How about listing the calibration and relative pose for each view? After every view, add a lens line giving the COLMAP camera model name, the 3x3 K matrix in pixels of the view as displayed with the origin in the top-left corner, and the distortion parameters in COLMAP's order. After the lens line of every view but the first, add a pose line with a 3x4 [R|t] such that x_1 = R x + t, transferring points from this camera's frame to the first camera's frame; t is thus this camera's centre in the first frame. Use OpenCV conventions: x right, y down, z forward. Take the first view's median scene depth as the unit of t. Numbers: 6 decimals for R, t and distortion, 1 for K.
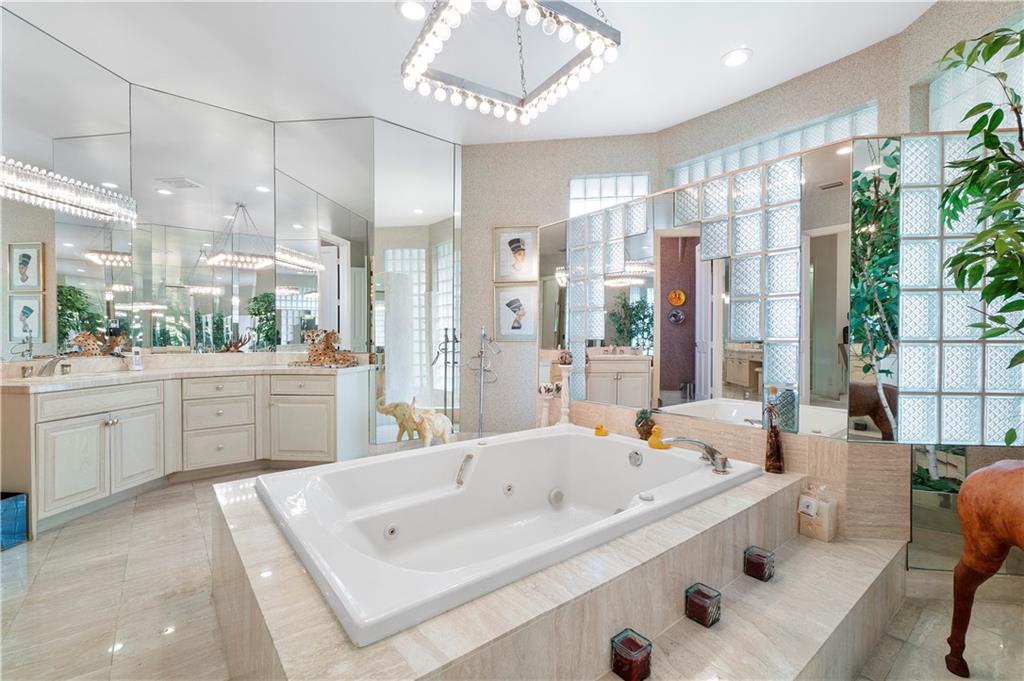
lens RADIAL K [[444.5, 0, 511.5], [0, 444.5, 342.1], [0, 0, 1]] dist [-0.001485, -0.000201]
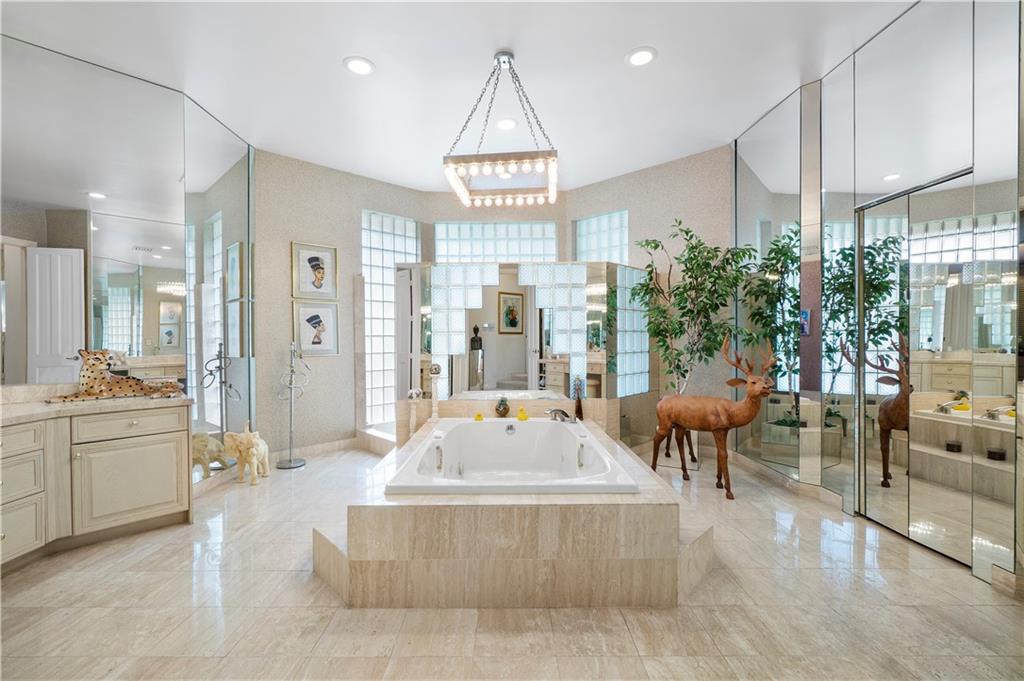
lens RADIAL K [[444.5, 0, 507.1], [0, 444.5, 342.1], [0, 0, 1]] dist [-0.001485, -0.000201]
pose [[0.608520, -0.007396, 0.793504, -0.541746], [0.014834, 0.999888, -0.002057, -0.025956], [-0.793400, 0.013022, 0.608561, 0.019996]]
